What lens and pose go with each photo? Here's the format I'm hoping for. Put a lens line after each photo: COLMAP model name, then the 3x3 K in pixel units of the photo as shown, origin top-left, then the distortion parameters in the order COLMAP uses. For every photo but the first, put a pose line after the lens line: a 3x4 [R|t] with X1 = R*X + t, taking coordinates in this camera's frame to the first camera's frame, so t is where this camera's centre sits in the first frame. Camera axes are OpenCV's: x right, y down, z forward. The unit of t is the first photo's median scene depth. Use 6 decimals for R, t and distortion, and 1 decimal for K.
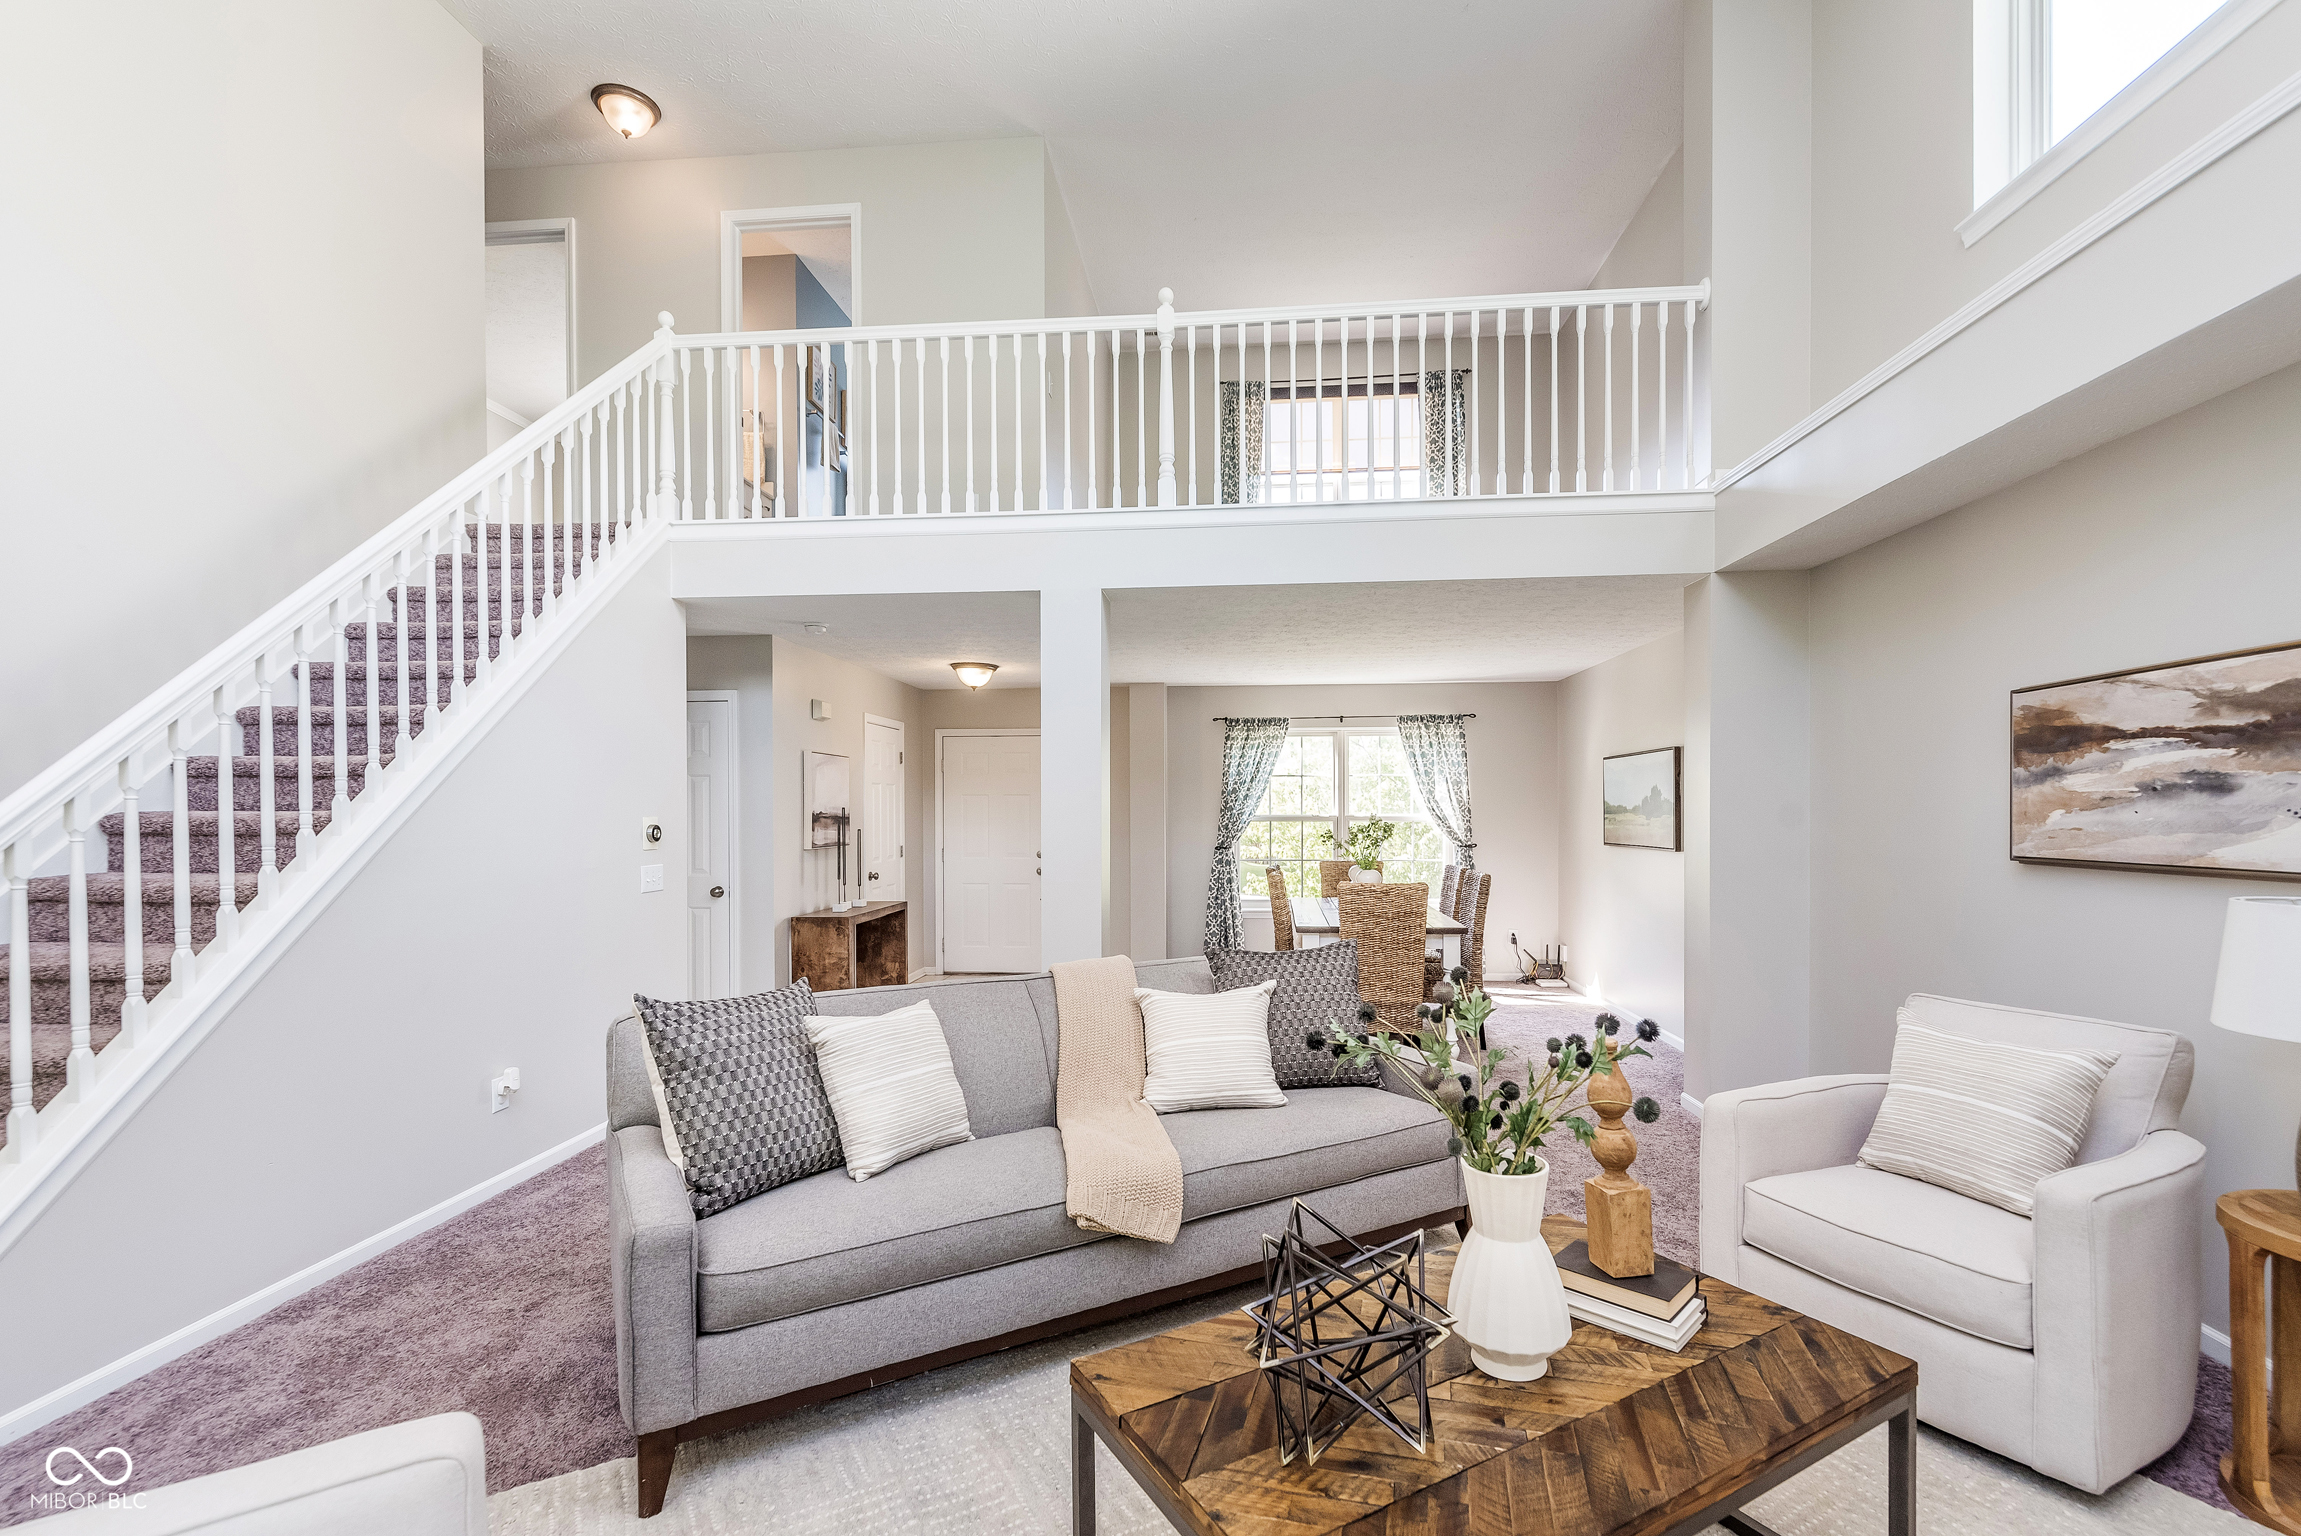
lens RADIAL K [[1007.9, 0, 1161.5], [0, 1007.9, 816.1], [0, 0, 1]] dist [0.002549, -0.000041]
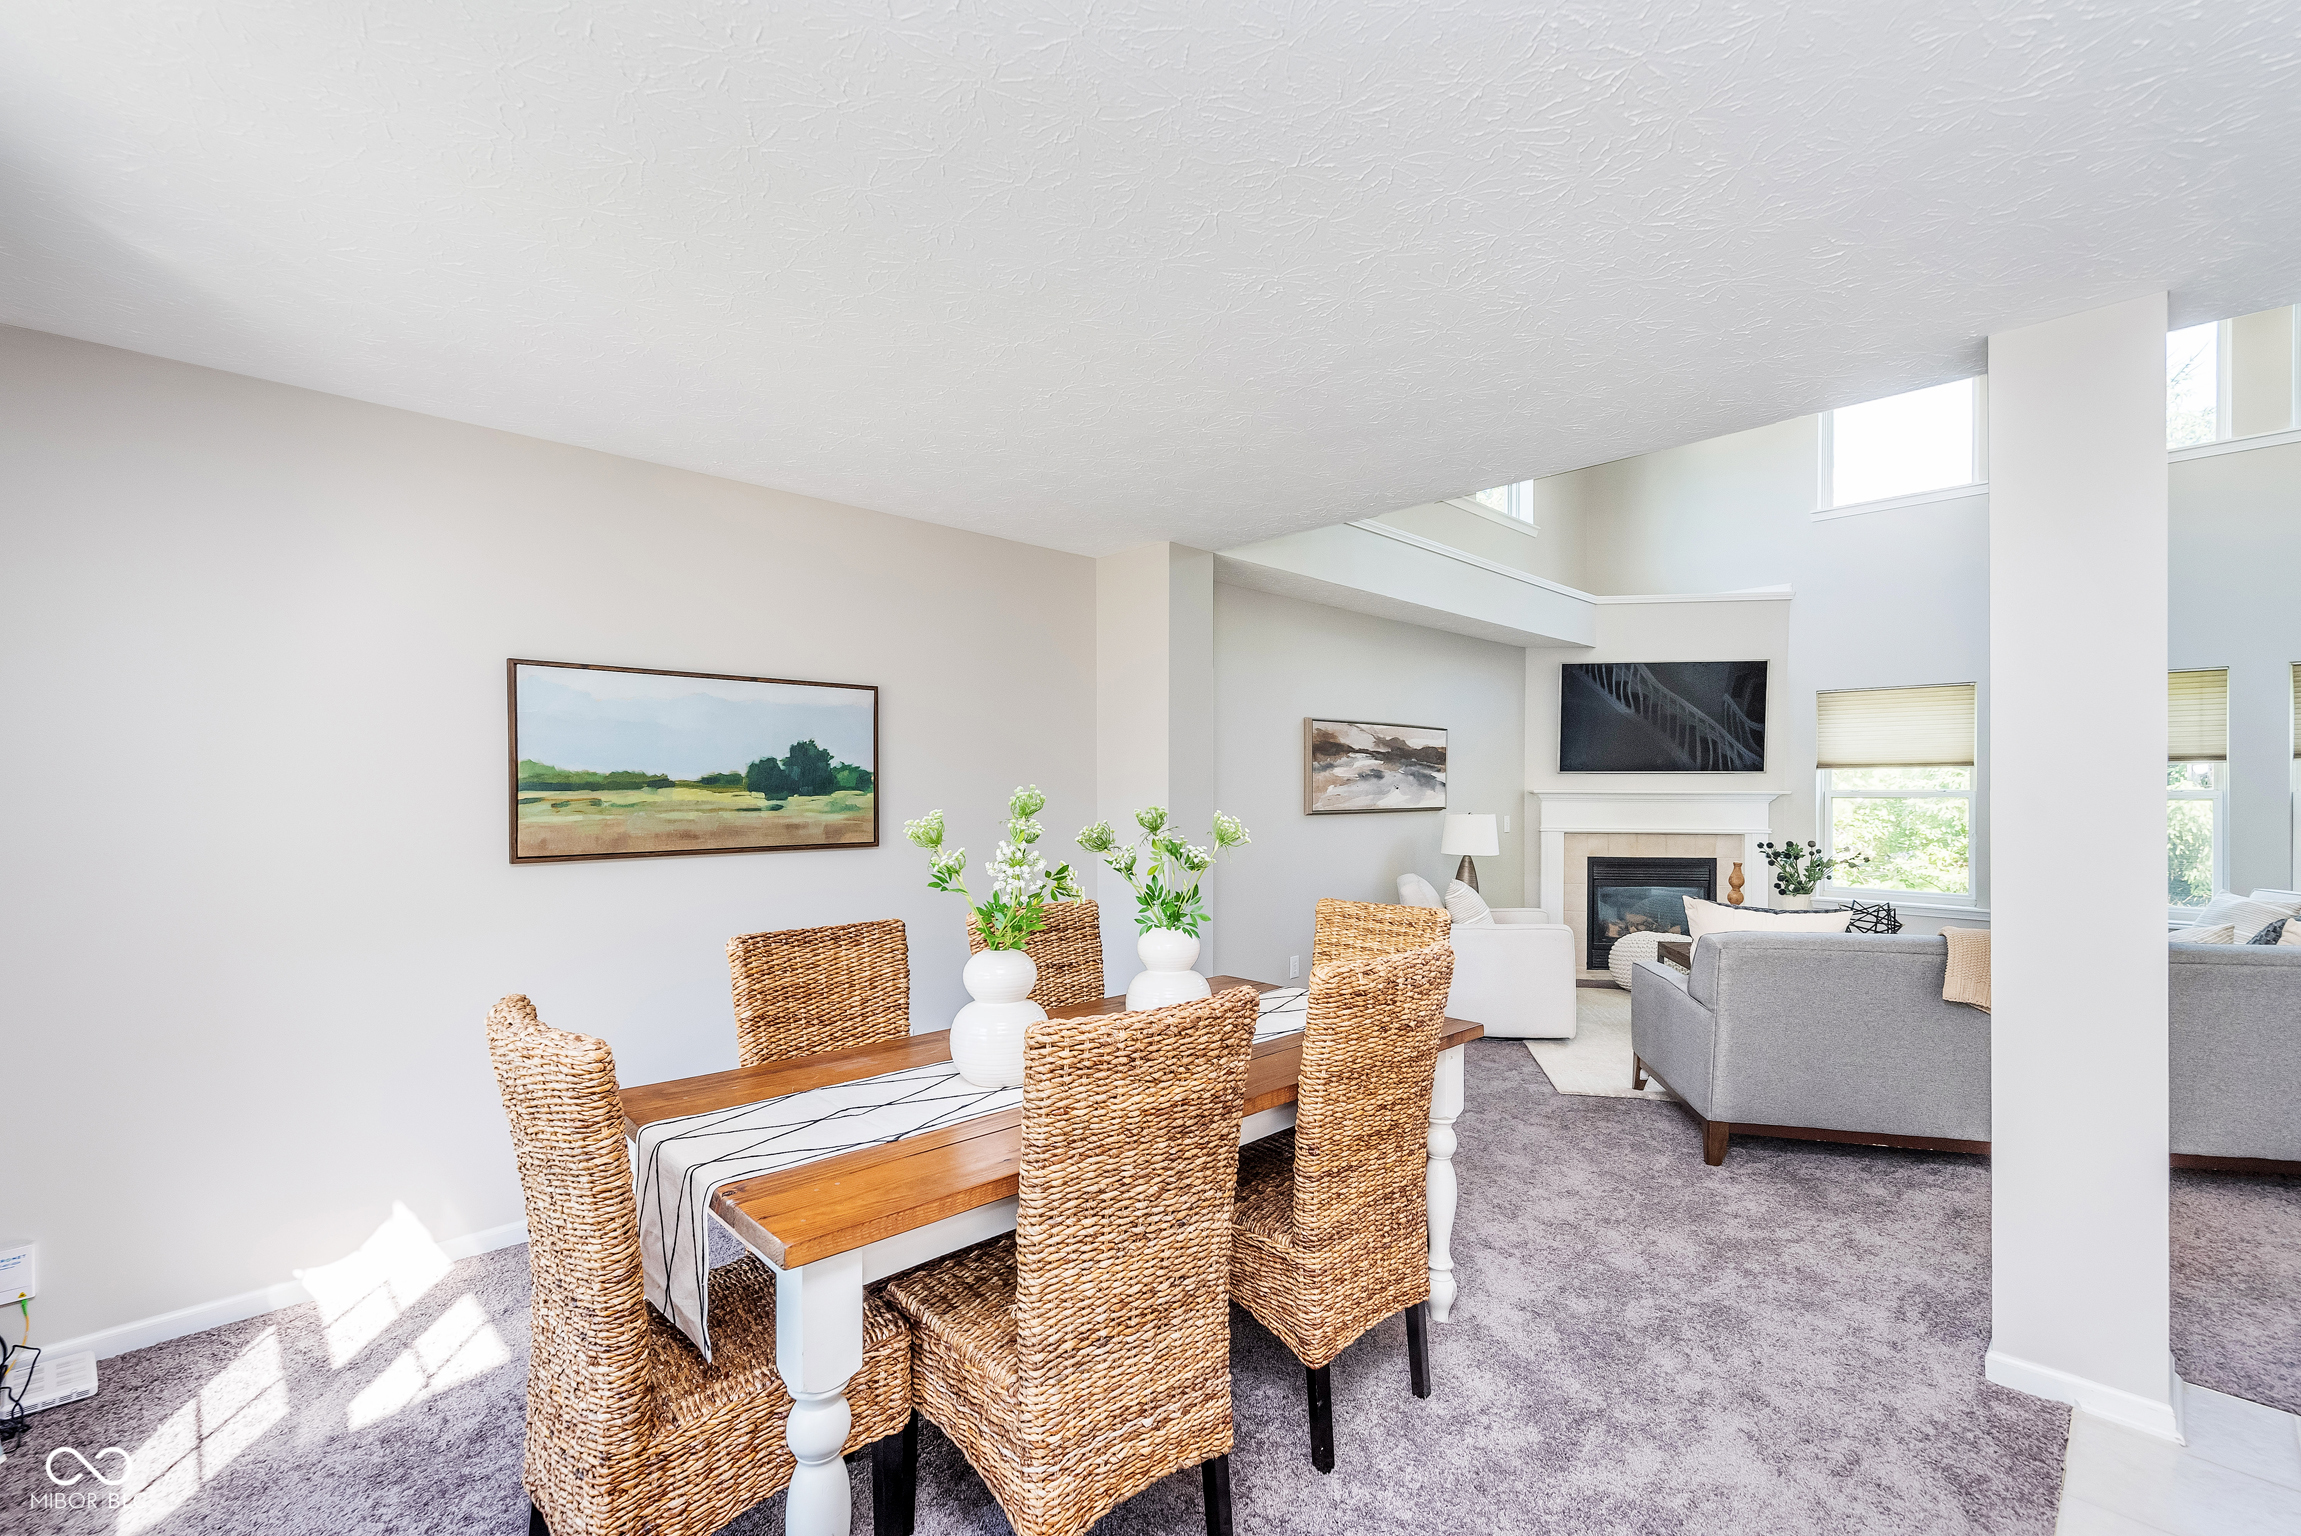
lens RADIAL K [[988.6, 0, 1149.1], [0, 988.6, 790.0], [0, 0, 1]] dist [0.003256, 0.000705]
pose [[-0.754618, 0.002436, 0.656160, -0.091118], [0.005878, 0.999978, 0.003048, -0.004500], [-0.656138, 0.006157, -0.754616, 2.531514]]
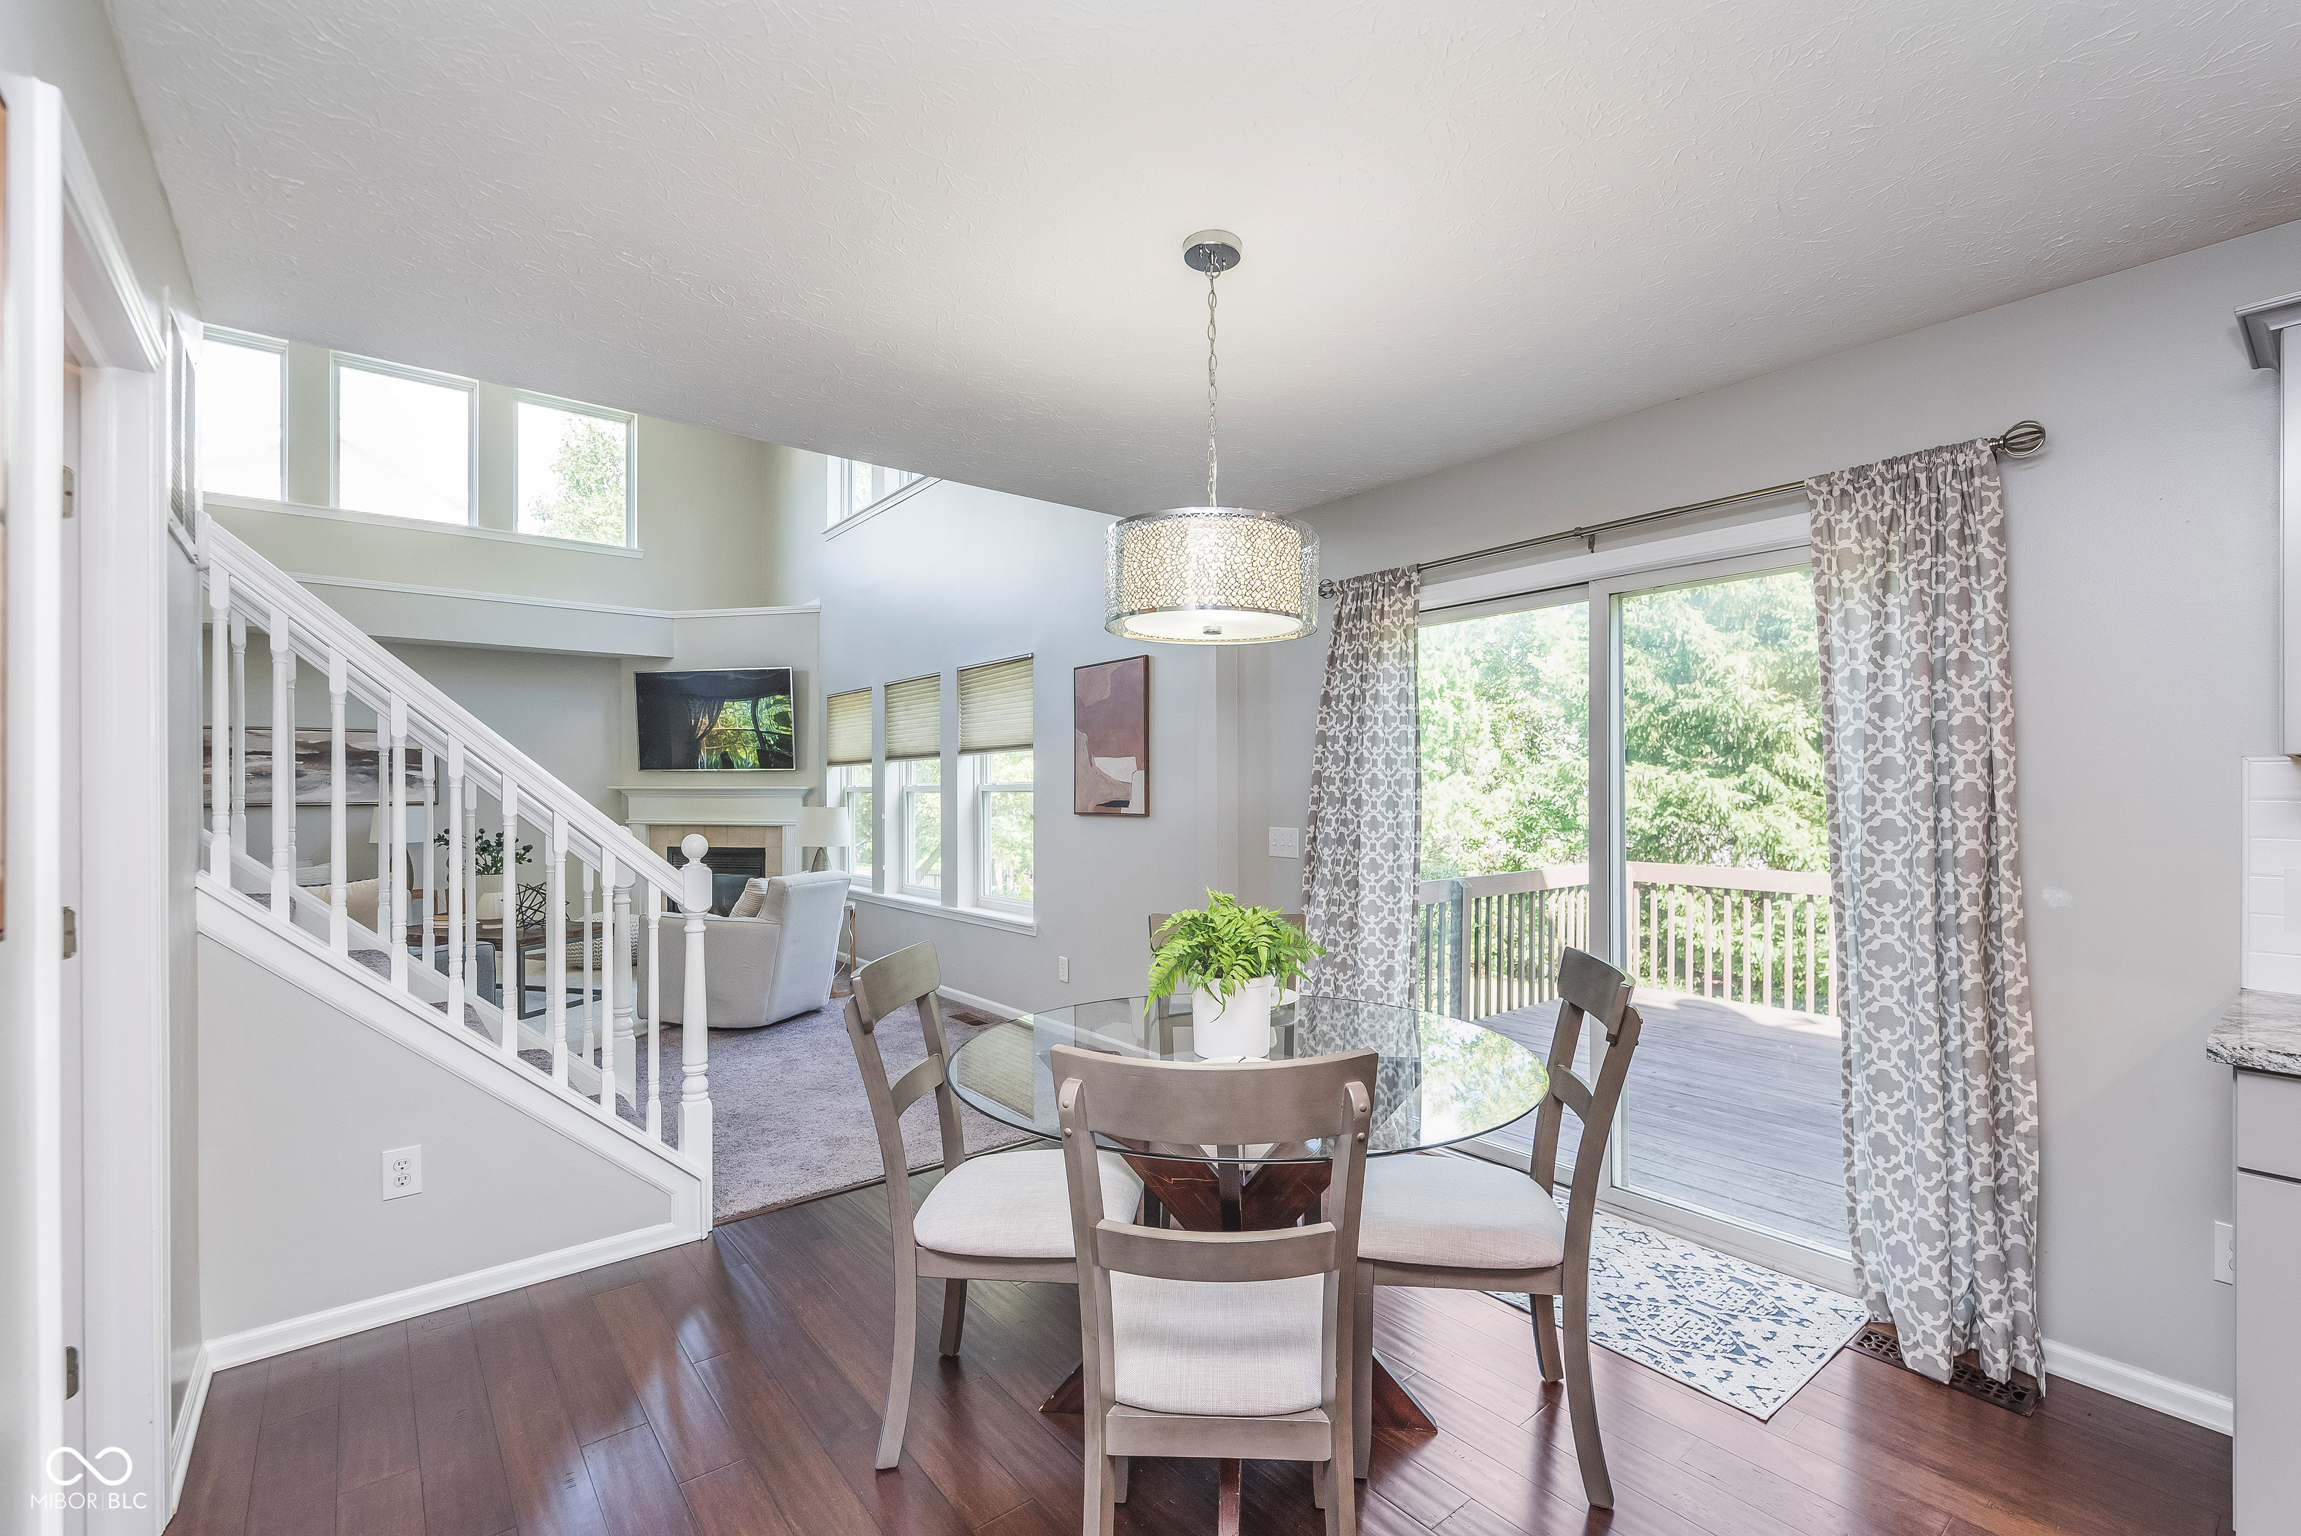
lens RADIAL K [[995.4, 0, 1179.1], [0, 995.4, 789.7], [0, 0, 1]] dist [-0.000913, -0.000200]
pose [[-0.701649, 0.006695, 0.712492, -2.162752], [0.009940, 0.999951, 0.000392, 0.030583], [-0.712454, 0.007357, -0.701681, 0.946756]]
